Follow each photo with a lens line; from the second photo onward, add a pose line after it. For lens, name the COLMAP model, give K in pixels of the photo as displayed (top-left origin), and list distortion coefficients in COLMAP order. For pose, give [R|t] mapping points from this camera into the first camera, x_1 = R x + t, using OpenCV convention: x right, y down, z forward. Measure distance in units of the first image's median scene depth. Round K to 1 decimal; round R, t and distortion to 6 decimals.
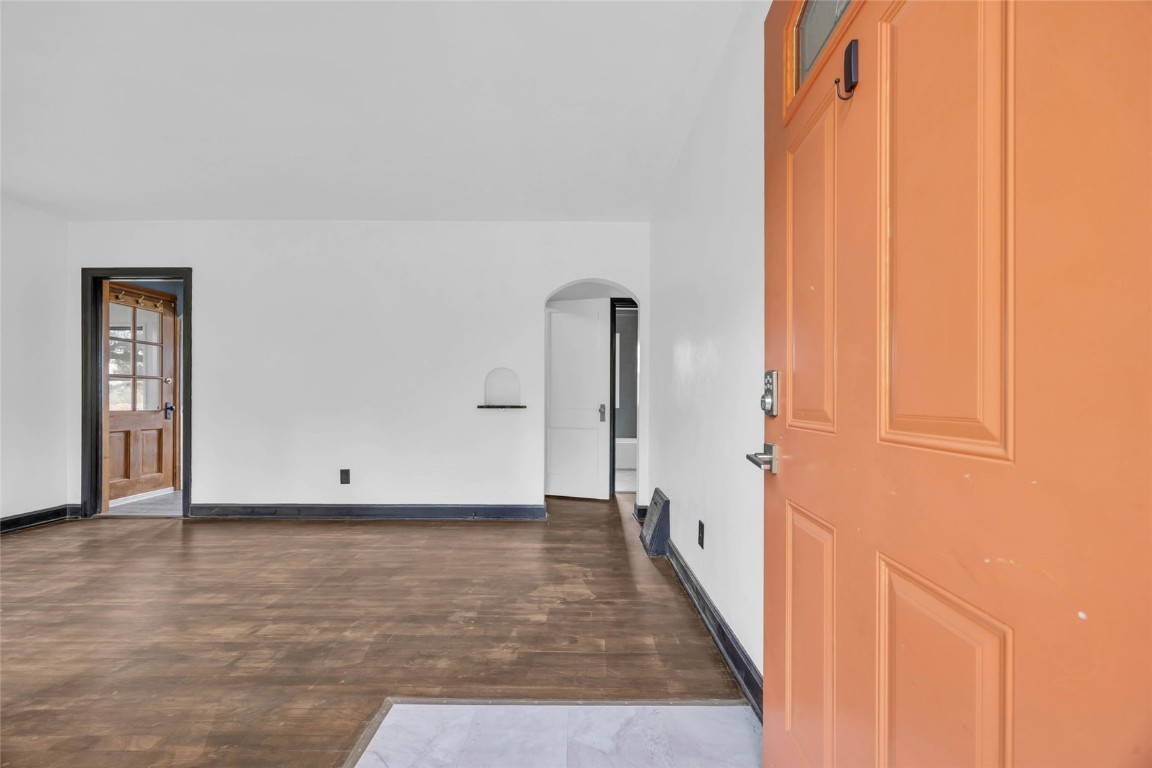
lens RADIAL K [[440.9, 0, 574.9], [0, 440.9, 395.4], [0, 0, 1]] dist [-0.001647, -0.000036]
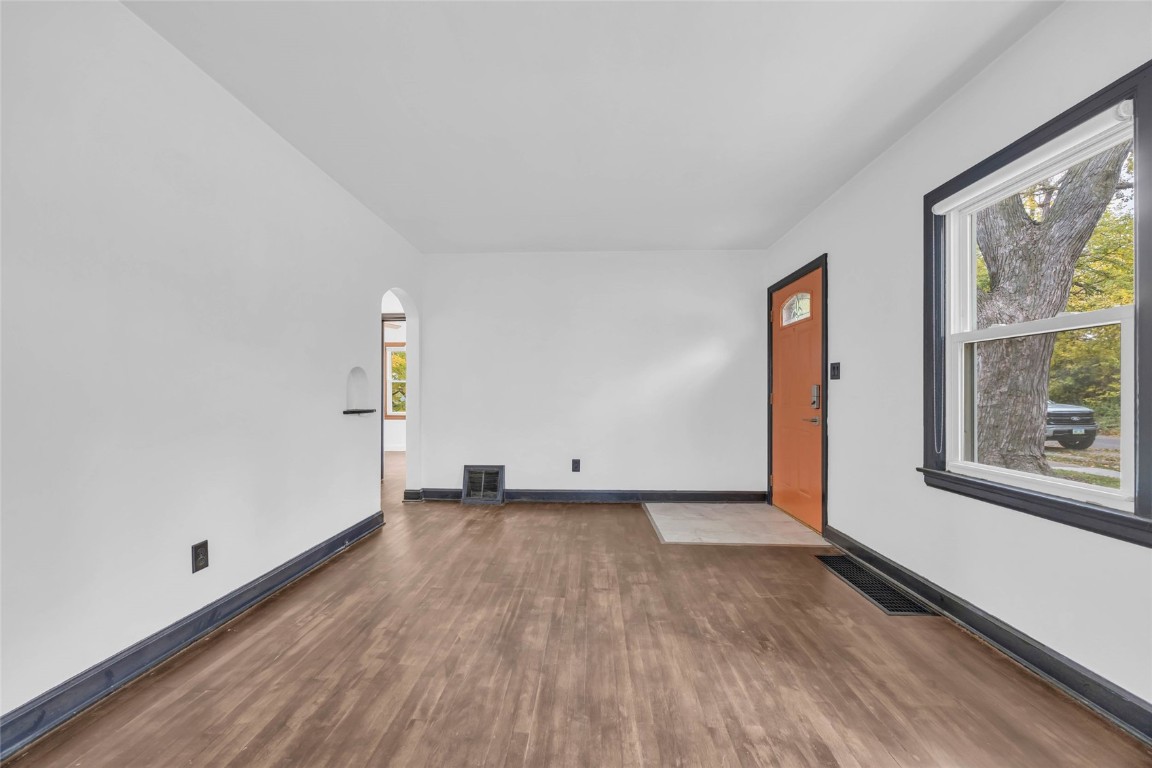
lens RADIAL K [[440.9, 0, 571.6], [0, 440.9, 390.0], [0, 0, 1]] dist [-0.001647, -0.000036]
pose [[0.049119, 0.014618, 0.998686, -2.060789], [-0.001780, 0.999893, -0.014548, -0.013401], [-0.998791, -0.001063, 0.049140, 1.066252]]
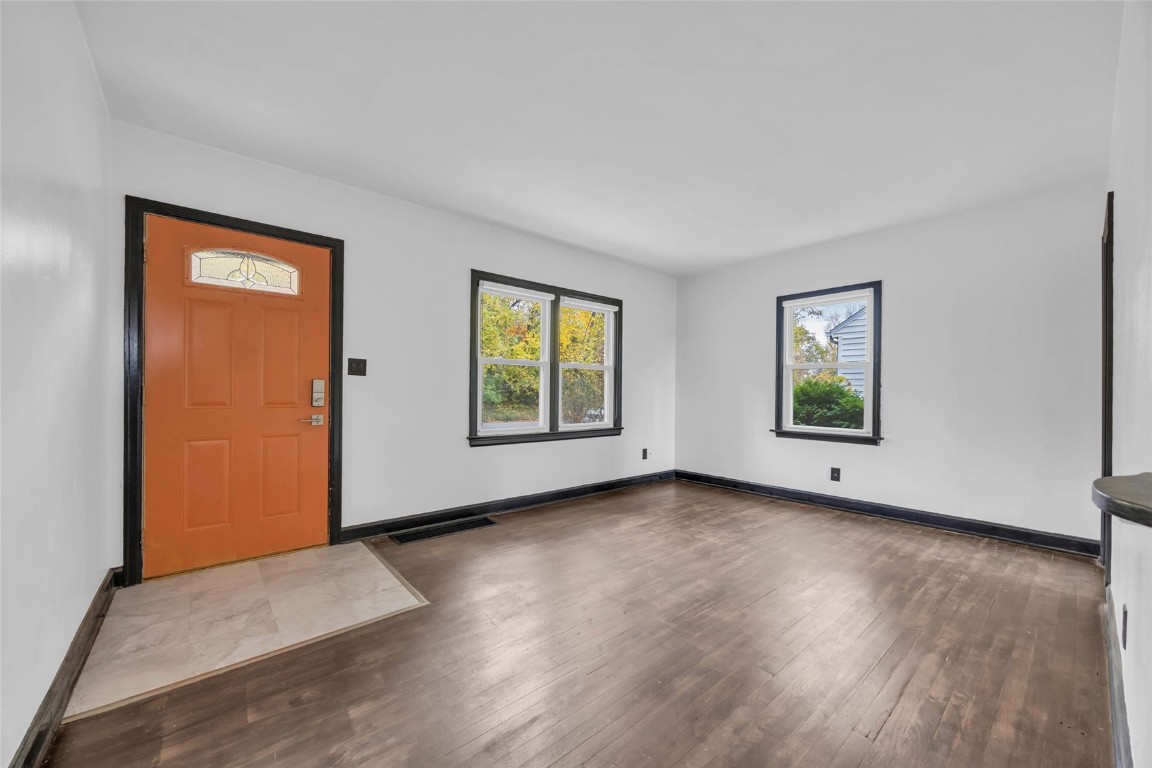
lens RADIAL K [[440.9, 0, 573.4], [0, 440.9, 391.3], [0, 0, 1]] dist [-0.001647, -0.000036]
pose [[-0.760813, -0.008482, -0.648916, 0.139201], [-0.007855, 0.999962, -0.003861, -0.017711], [0.648924, 0.002160, -0.760850, 1.958542]]
